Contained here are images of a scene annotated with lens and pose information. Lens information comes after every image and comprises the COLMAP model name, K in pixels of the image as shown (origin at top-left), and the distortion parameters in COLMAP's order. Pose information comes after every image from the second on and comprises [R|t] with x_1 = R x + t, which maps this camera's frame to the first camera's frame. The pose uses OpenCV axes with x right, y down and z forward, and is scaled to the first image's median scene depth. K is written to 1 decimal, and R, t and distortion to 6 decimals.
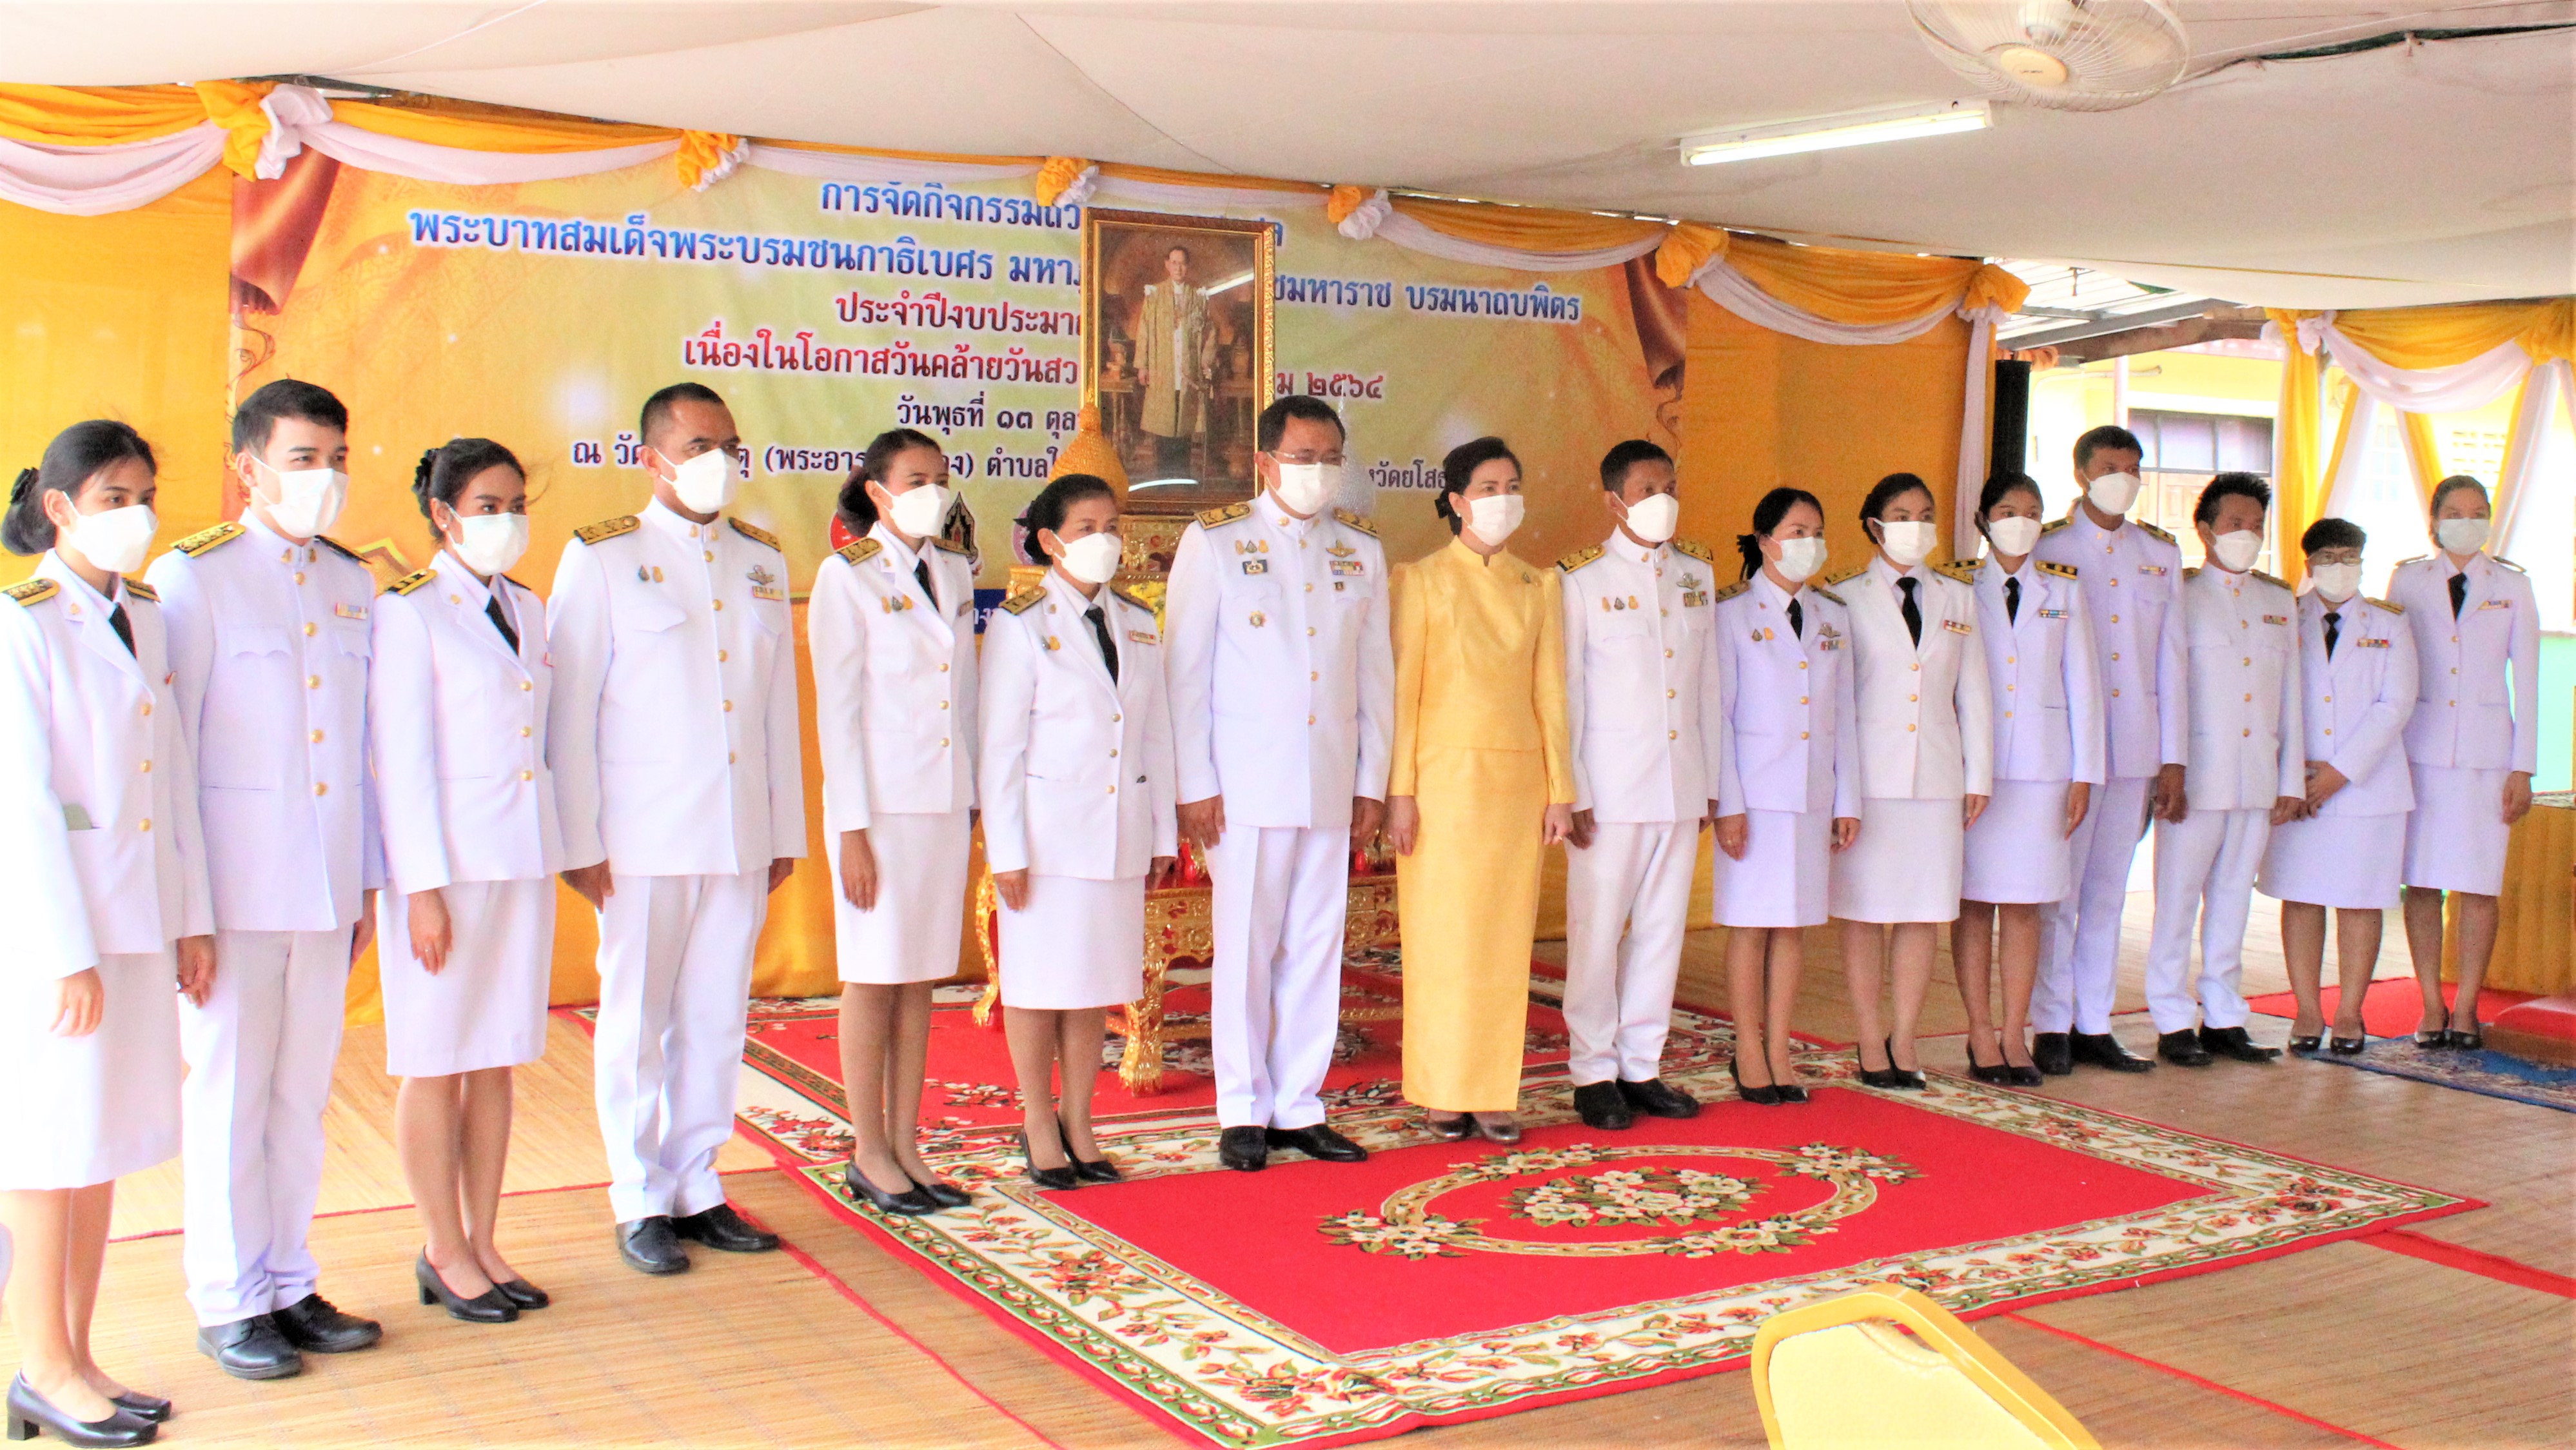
lens RADIAL K [[2302.6, 0, 1317.1], [0, 2302.6, 667.1], [0, 0, 1]] dist [-0.008587, 0.002205]
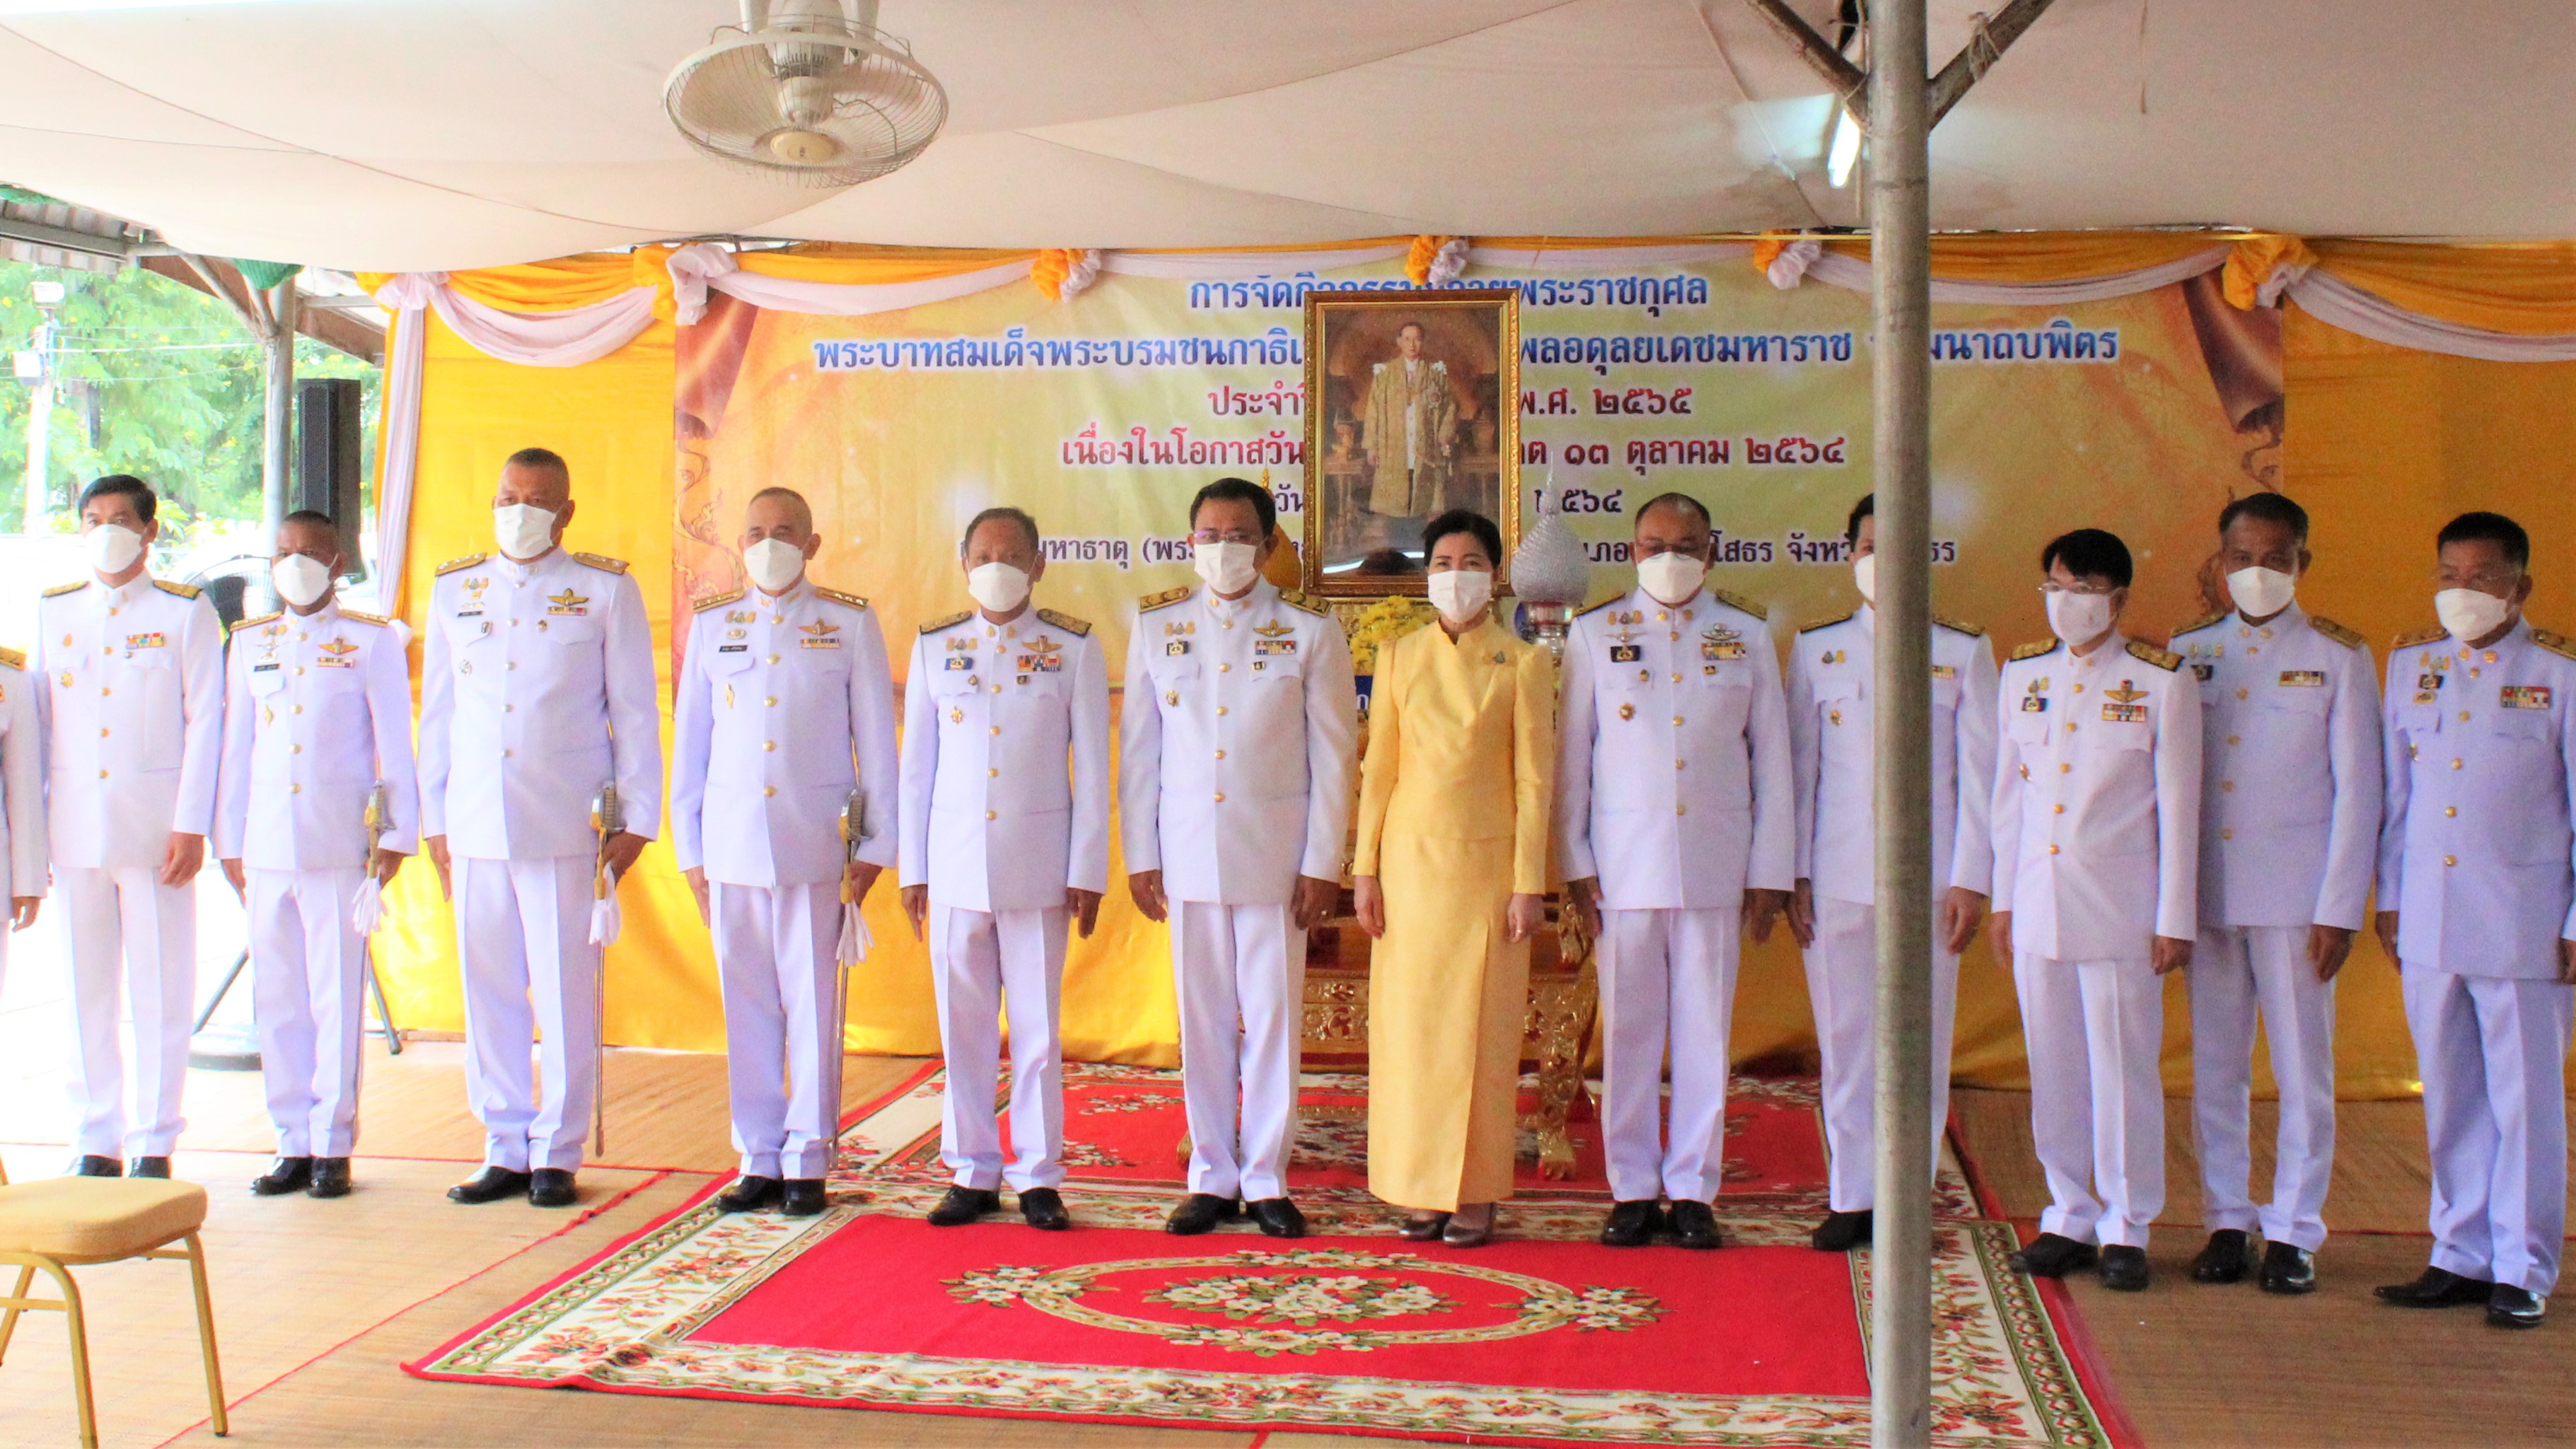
lens RADIAL K [[2561.5, 0, 1288.0], [0, 2561.5, 724.5], [0, 0, 1]] dist [0.022000, 0.012062]
pose [[0.840017, 0.009566, -0.542476, 0.462267], [-0.020782, 0.999678, -0.014553, 0.004518], [0.542163, 0.023498, 0.839945, 0.059664]]
